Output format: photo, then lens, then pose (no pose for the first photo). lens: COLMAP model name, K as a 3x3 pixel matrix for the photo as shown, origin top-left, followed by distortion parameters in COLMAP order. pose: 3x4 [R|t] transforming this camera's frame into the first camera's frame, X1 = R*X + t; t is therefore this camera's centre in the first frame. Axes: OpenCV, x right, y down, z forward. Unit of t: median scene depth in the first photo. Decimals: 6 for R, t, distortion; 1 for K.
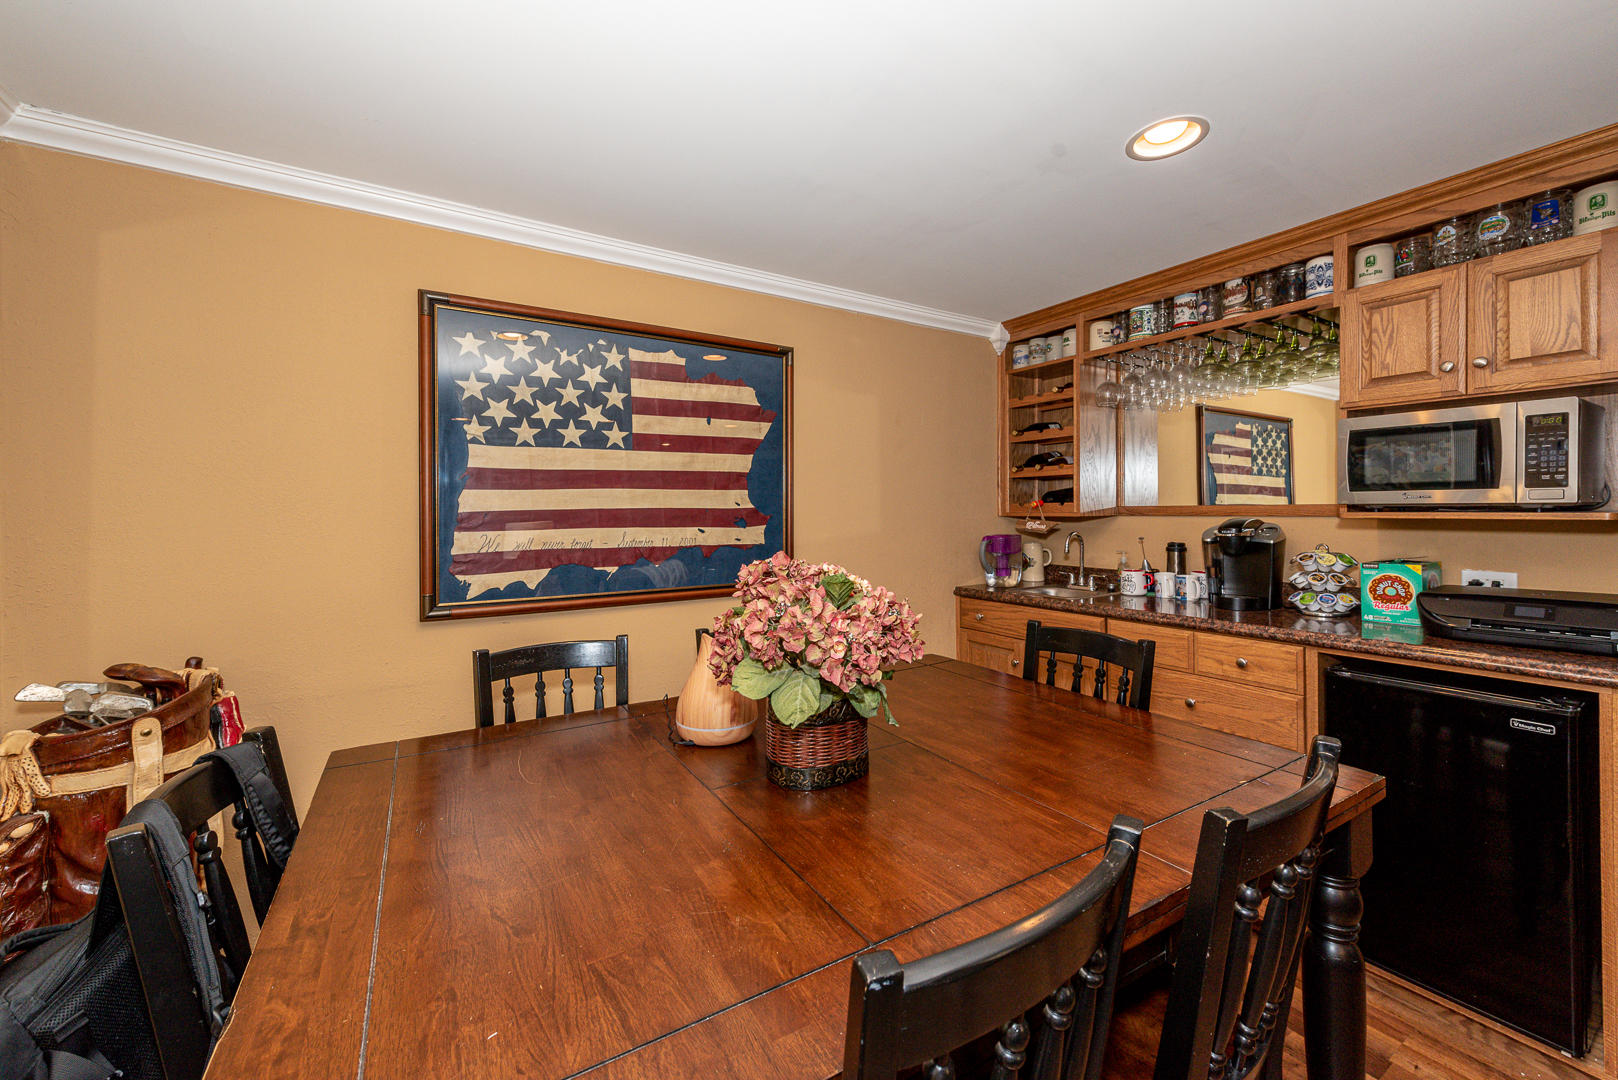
lens RADIAL K [[648.5, 0, 811.1], [0, 648.5, 525.9], [0, 0, 1]] dist [0.000259, 0.000022]
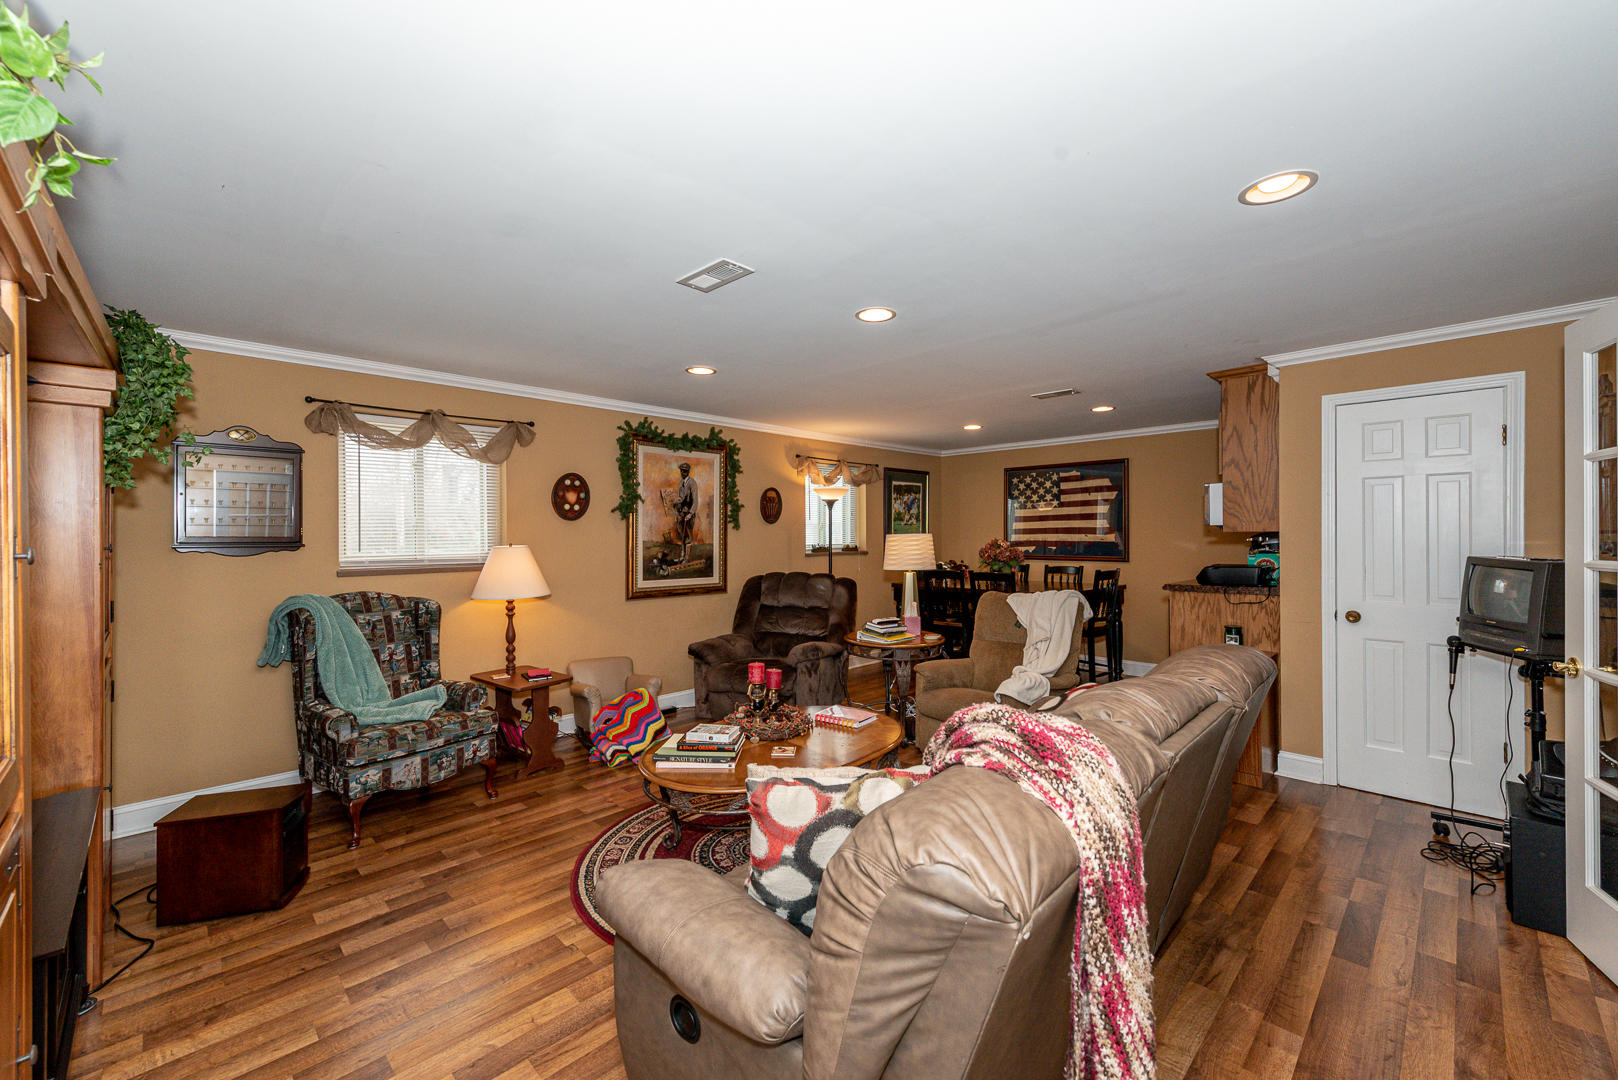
lens RADIAL K [[648.5, 0, 810.5], [0, 648.5, 535.1], [0, 0, 1]] dist [0.000259, 0.000022]
pose [[0.220796, 0.006174, -0.975301, 2.340668], [-0.014360, 0.999892, 0.003078, 0.015051], [0.975214, 0.013326, 0.220861, -0.747203]]
